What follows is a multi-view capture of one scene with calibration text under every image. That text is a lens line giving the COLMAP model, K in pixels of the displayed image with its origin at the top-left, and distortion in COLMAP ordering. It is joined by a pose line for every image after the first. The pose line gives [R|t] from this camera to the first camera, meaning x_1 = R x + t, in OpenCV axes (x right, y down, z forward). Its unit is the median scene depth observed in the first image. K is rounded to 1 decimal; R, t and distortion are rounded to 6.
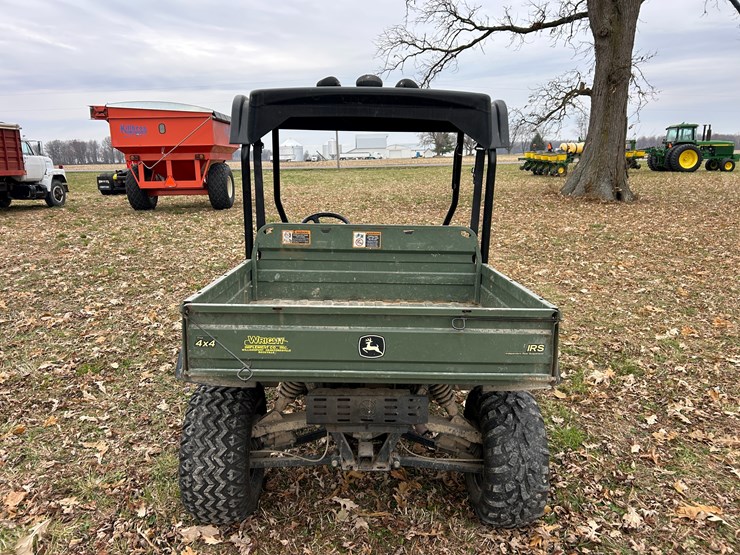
lens RADIAL K [[557.4, 0, 365.1], [0, 557.4, 276.3], [0, 0, 1]] dist [0.055282, -0.066080]
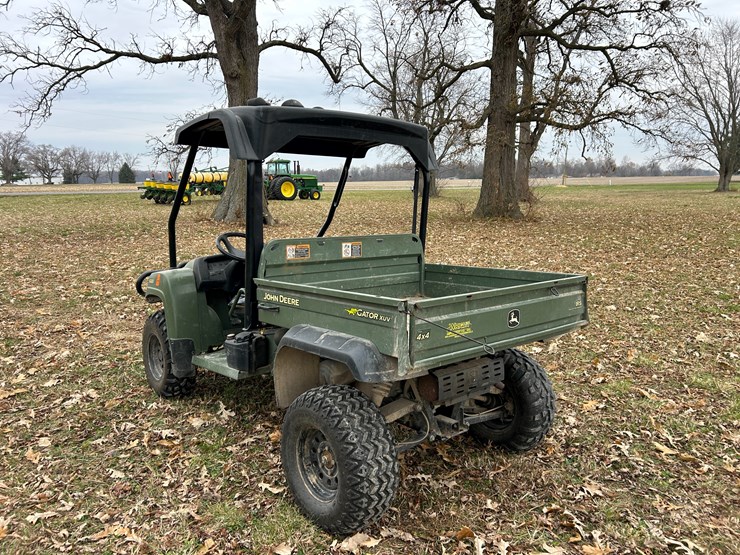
lens RADIAL K [[557.4, 0, 365.9], [0, 557.4, 275.2], [0, 0, 1]] dist [0.055282, -0.066080]
pose [[0.765610, -0.094243, 0.636364, -0.114390], [0.128422, 0.991690, -0.007639, -0.000614], [-0.630356, 0.087572, 0.771351, 0.023352]]
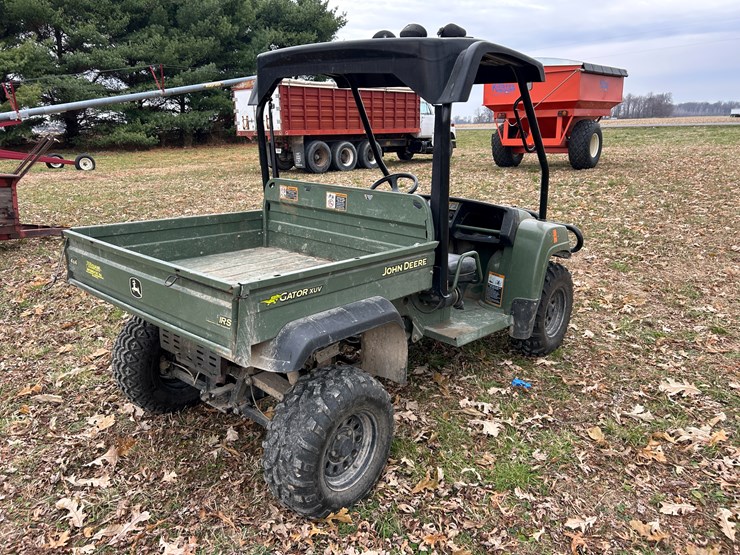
lens RADIAL K [[561.6, 0, 369.6], [0, 561.6, 272.8], [0, 0, 1]] dist [0.038784, -0.003576]
pose [[0.749924, 0.168171, -0.639791, 0.118551], [-0.126264, 0.985755, 0.111109, -0.009851], [0.649363, -0.002541, 0.760475, 0.047452]]
